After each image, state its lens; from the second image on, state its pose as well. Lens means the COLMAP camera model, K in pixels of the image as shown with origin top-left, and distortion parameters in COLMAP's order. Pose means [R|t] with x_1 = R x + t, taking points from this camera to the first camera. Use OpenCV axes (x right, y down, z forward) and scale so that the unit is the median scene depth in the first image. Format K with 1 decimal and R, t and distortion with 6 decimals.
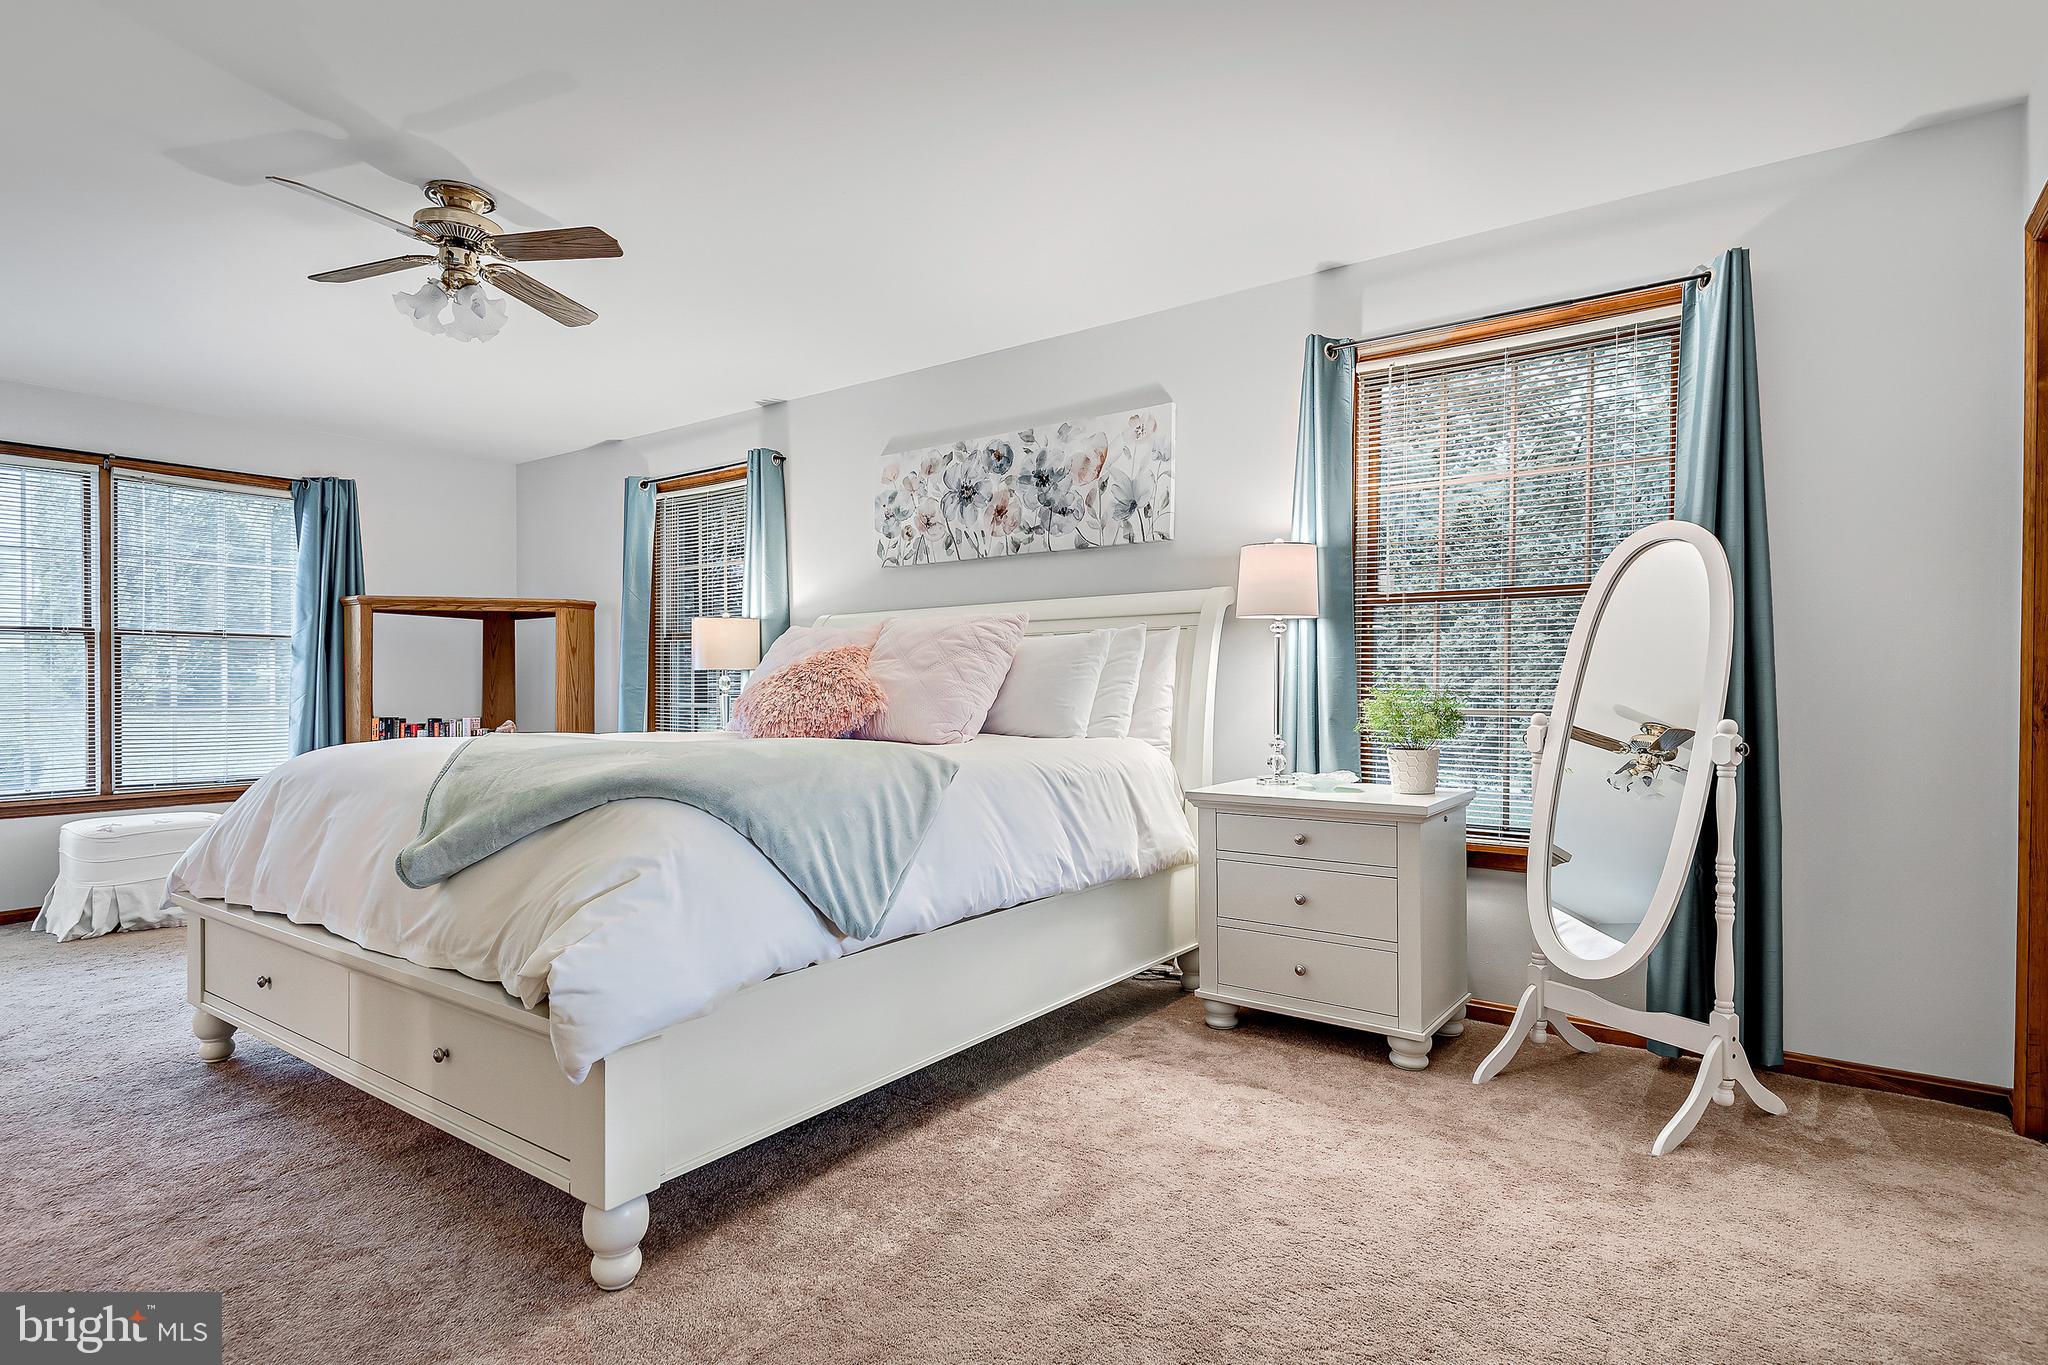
lens RADIAL K [[1051.5, 0, 1027.4], [0, 1051.5, 693.4], [0, 0, 1]] dist [0.003548, -0.002315]
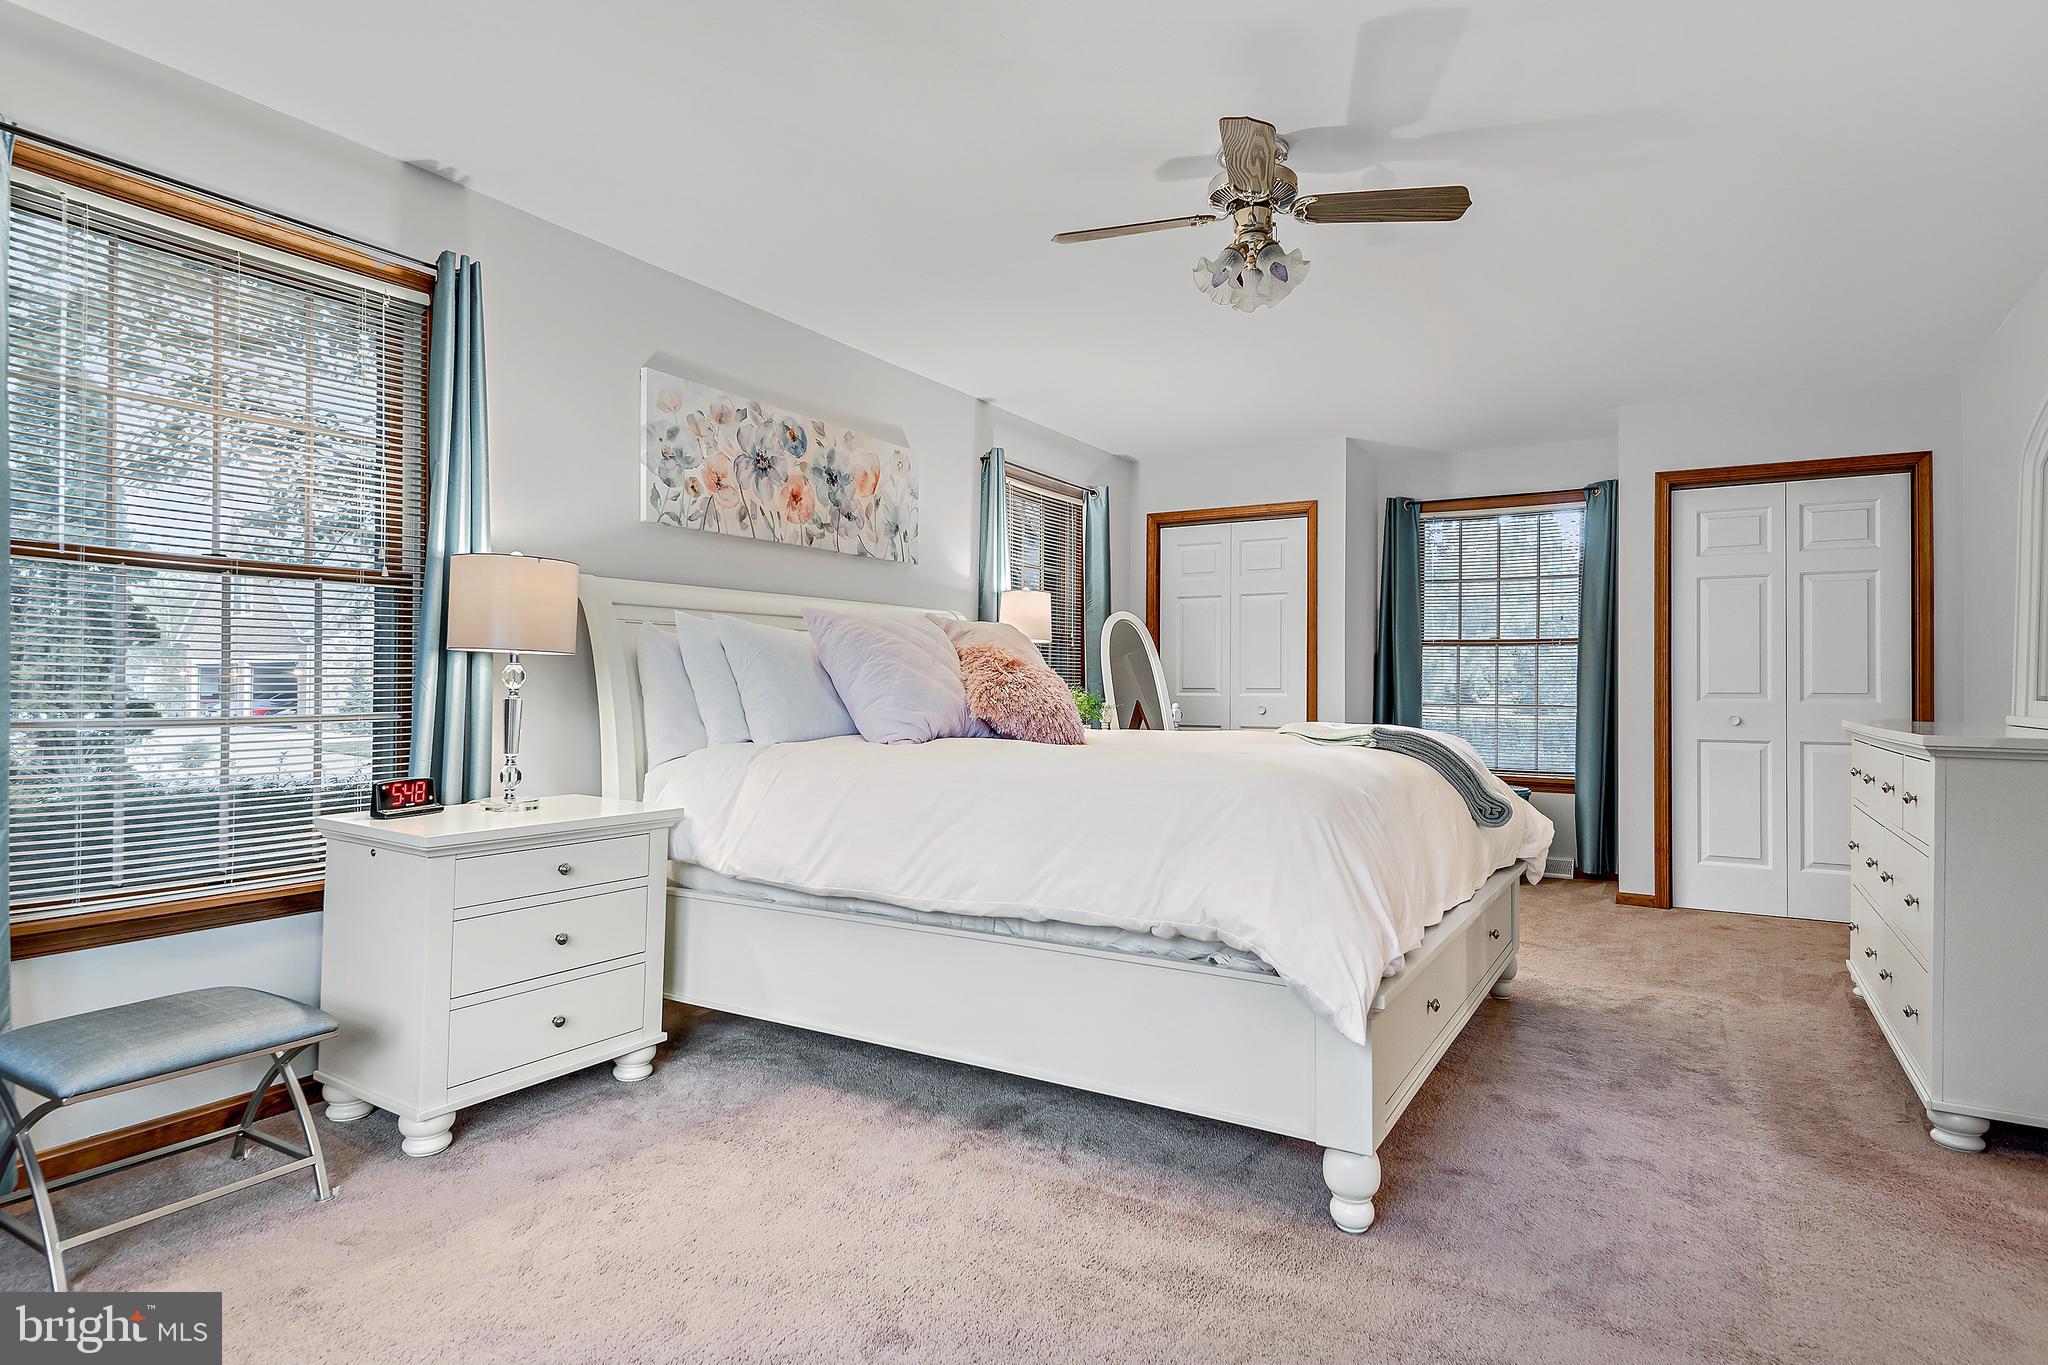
lens RADIAL K [[1115.9, 0, 1023.7], [0, 1115.9, 685.9], [0, 0, 1]] dist [0.024821, -0.015624]
pose [[-0.081660, 0.004417, 0.996650, -1.033338], [-0.002161, 0.999987, -0.004609, -0.001551], [-0.996658, -0.002530, -0.081650, 0.884176]]
